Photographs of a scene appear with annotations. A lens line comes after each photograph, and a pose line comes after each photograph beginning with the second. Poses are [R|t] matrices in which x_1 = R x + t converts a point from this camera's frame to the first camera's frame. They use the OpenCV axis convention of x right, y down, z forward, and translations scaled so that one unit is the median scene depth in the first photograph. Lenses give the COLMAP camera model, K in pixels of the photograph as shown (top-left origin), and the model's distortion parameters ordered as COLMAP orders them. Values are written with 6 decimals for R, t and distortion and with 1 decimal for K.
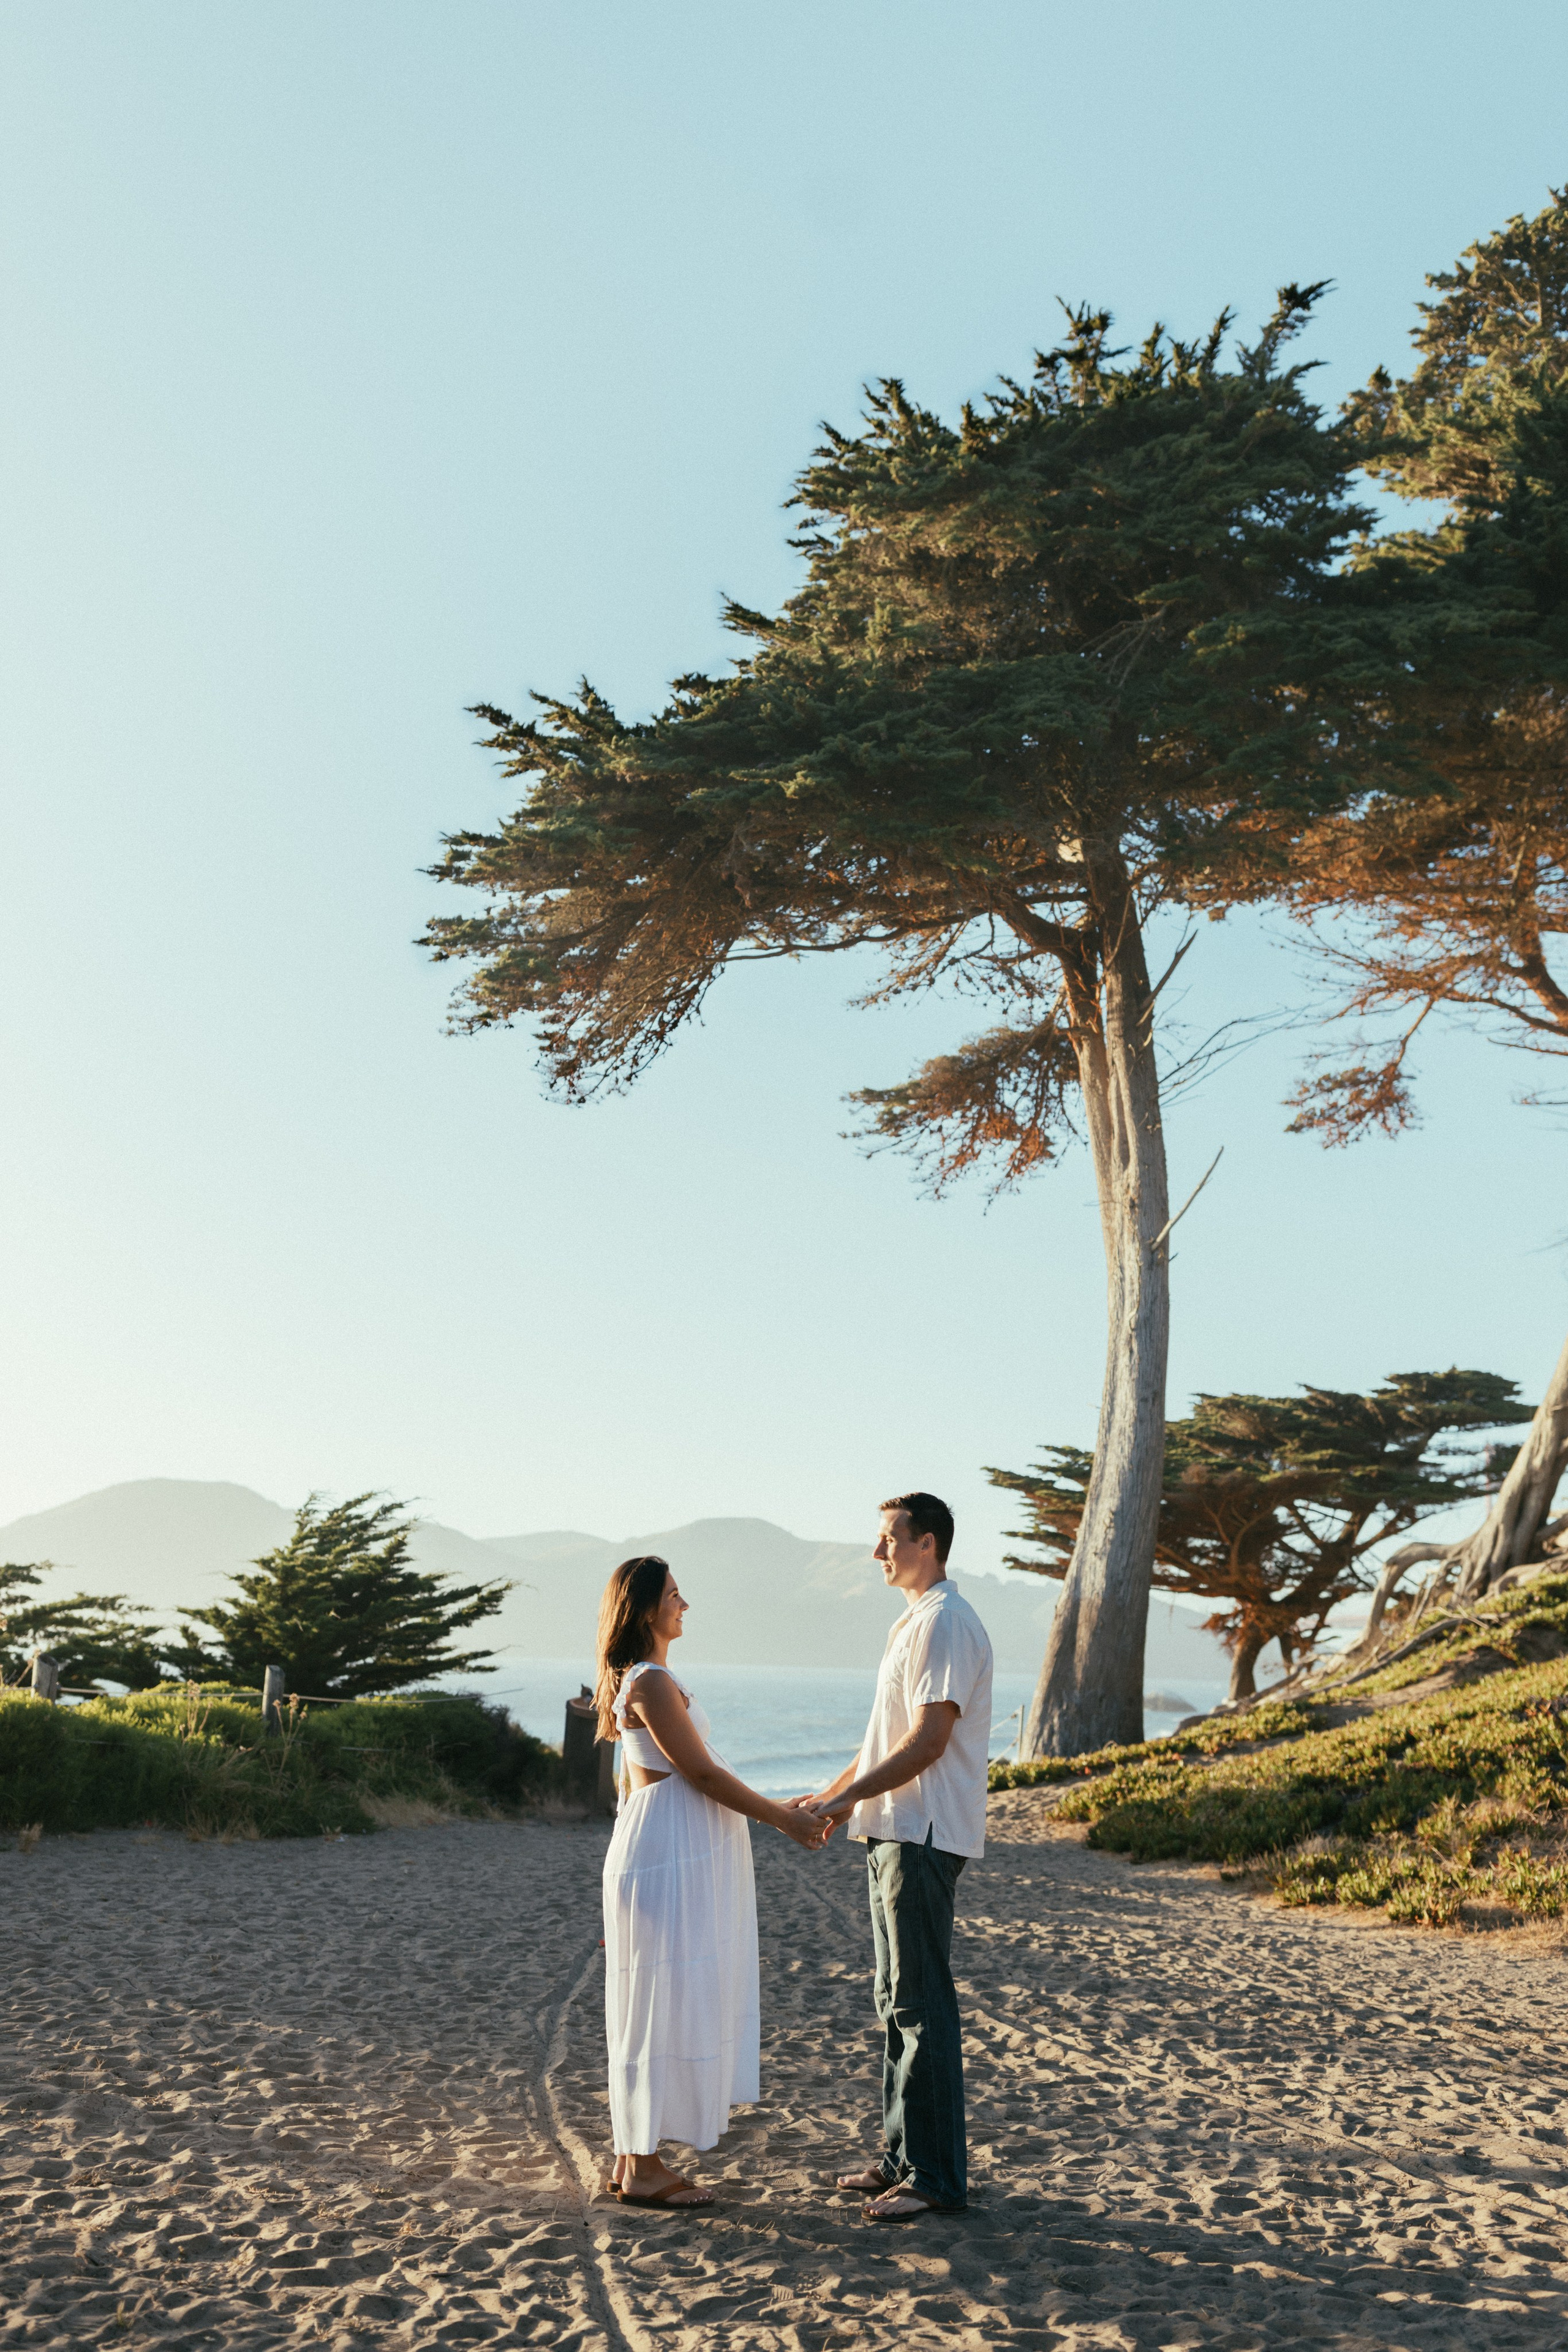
lens RADIAL K [[2235.6, 0, 783.0], [0, 2235.6, 1176.3], [0, 0, 1]] dist [0.016703, 0.000000]
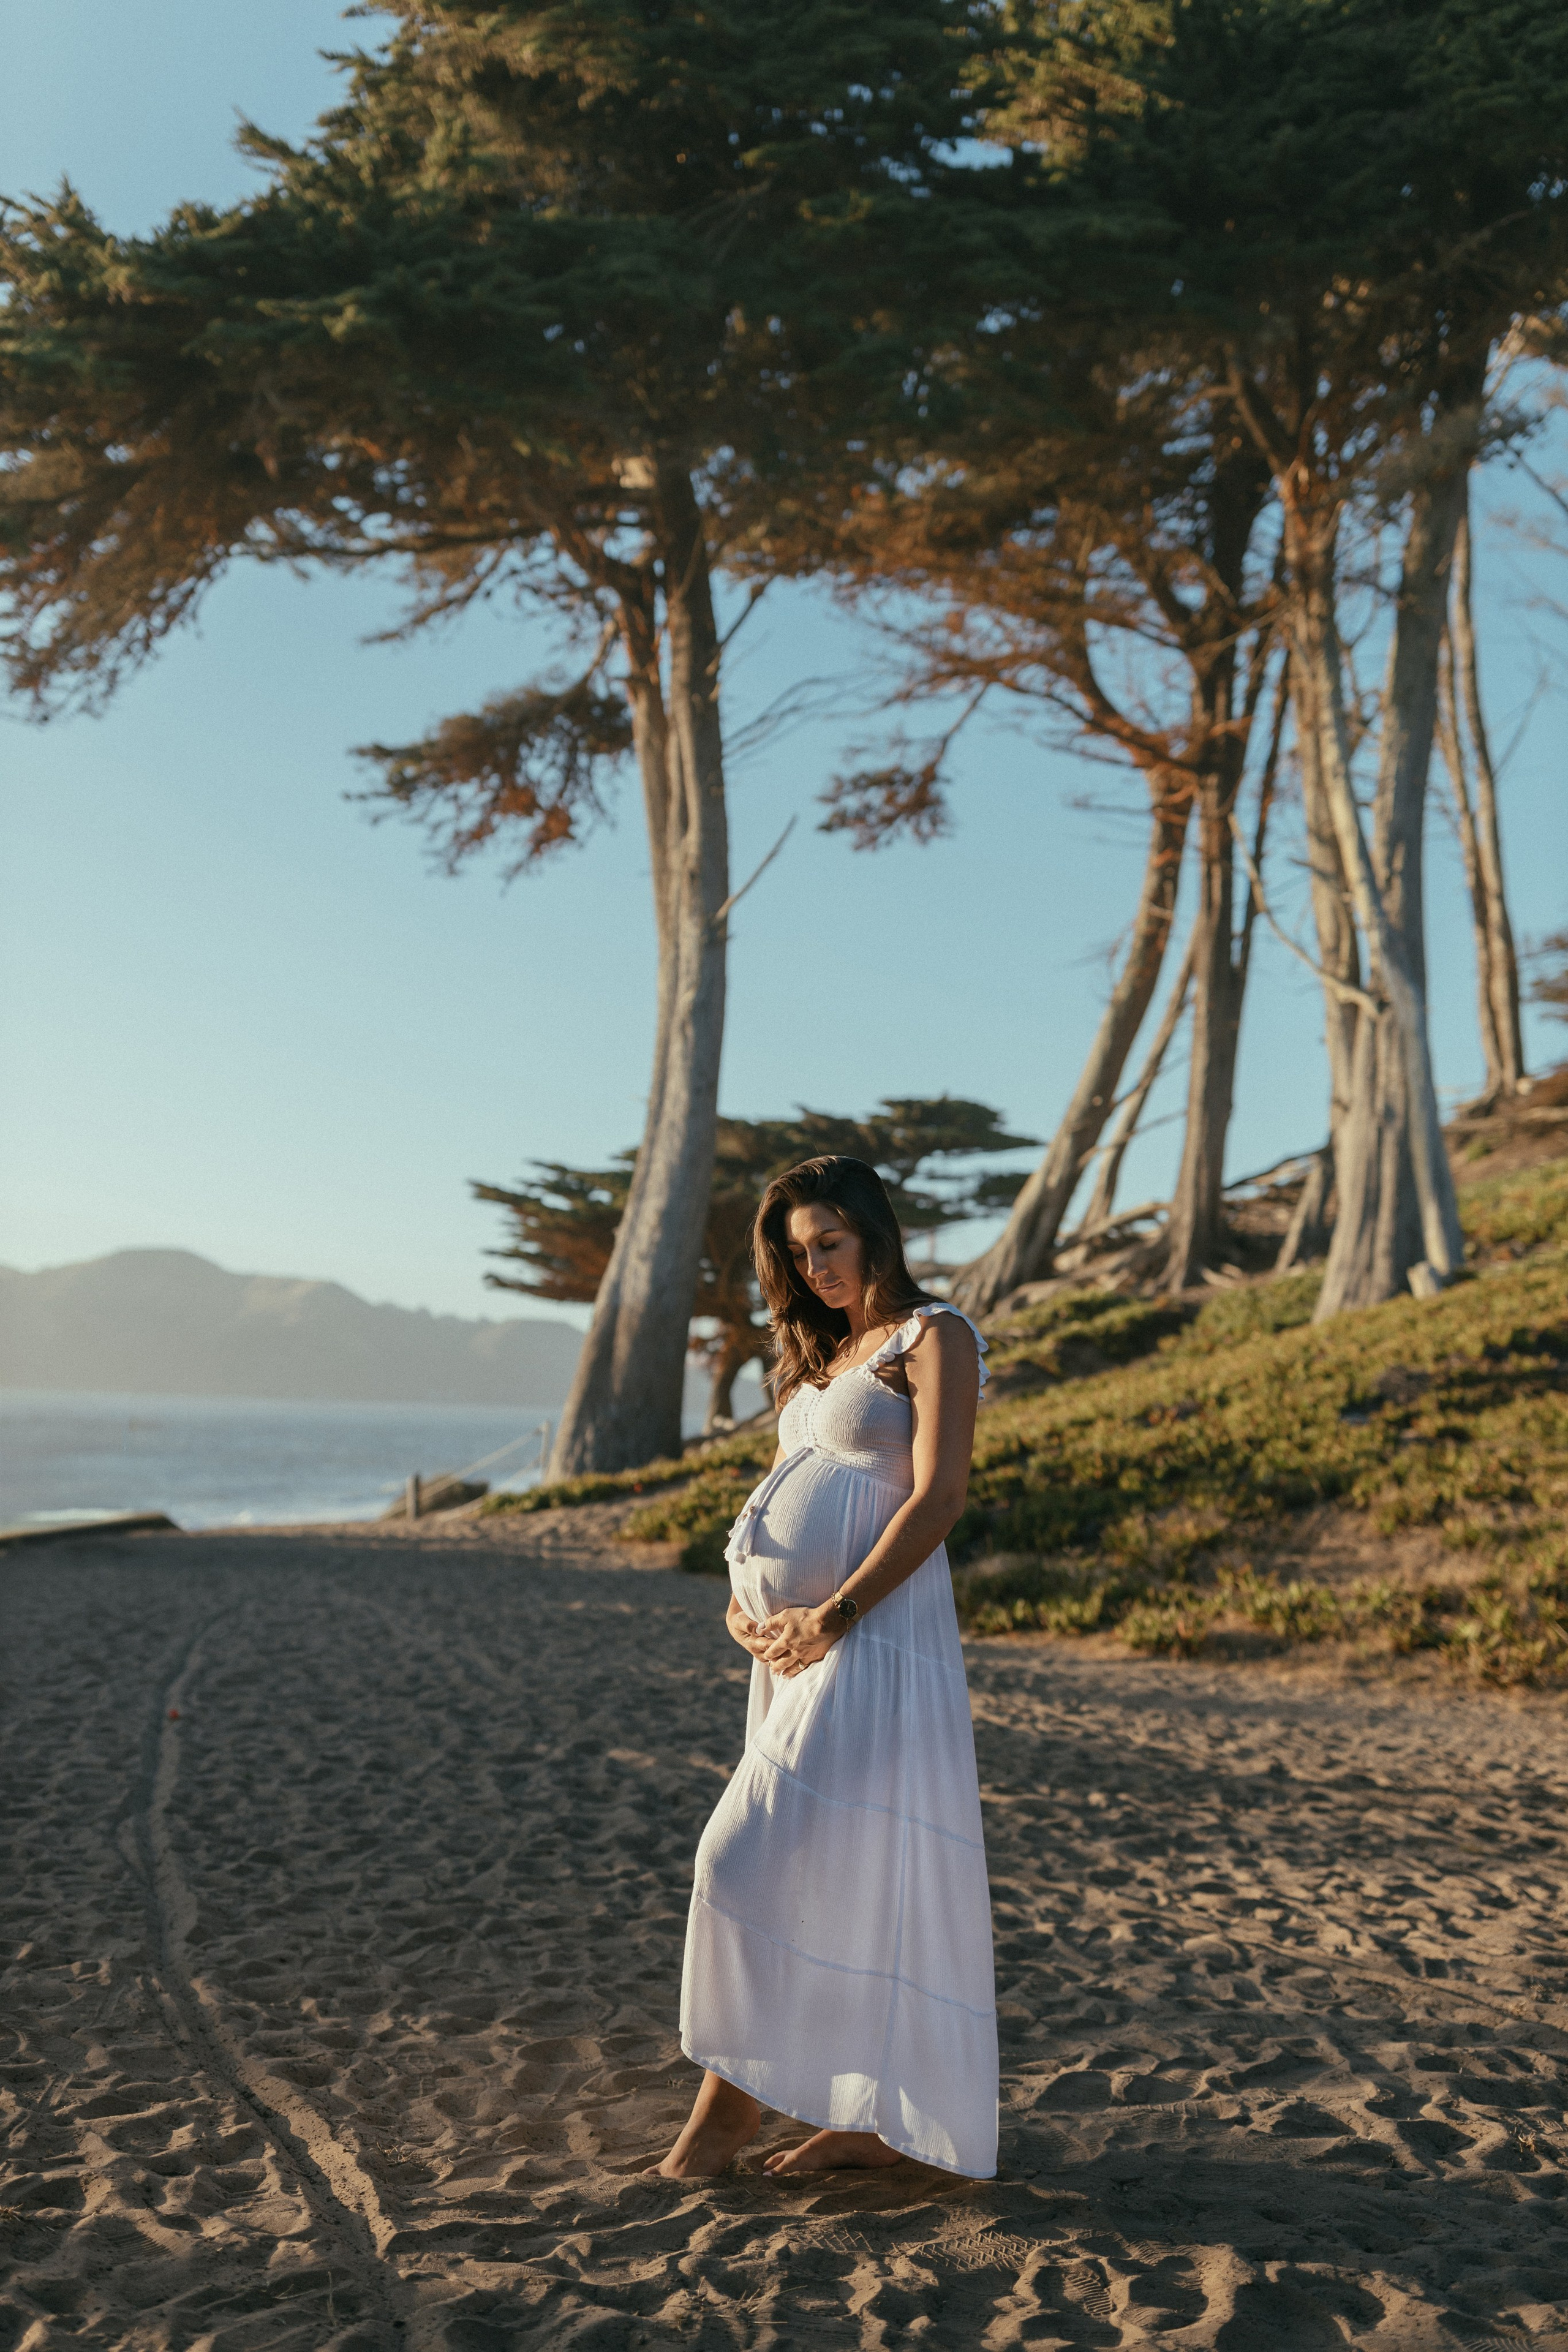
lens RADIAL K [[2235.6, 0, 784.2], [0, 2235.6, 1174.8], [0, 0, 1]] dist [0.016703, 0.000000]
pose [[0.968151, 0.026852, 0.248924, -0.026812], [-0.055480, 0.992524, 0.108712, 0.030059], [-0.244144, -0.119060, 0.962402, 0.103019]]
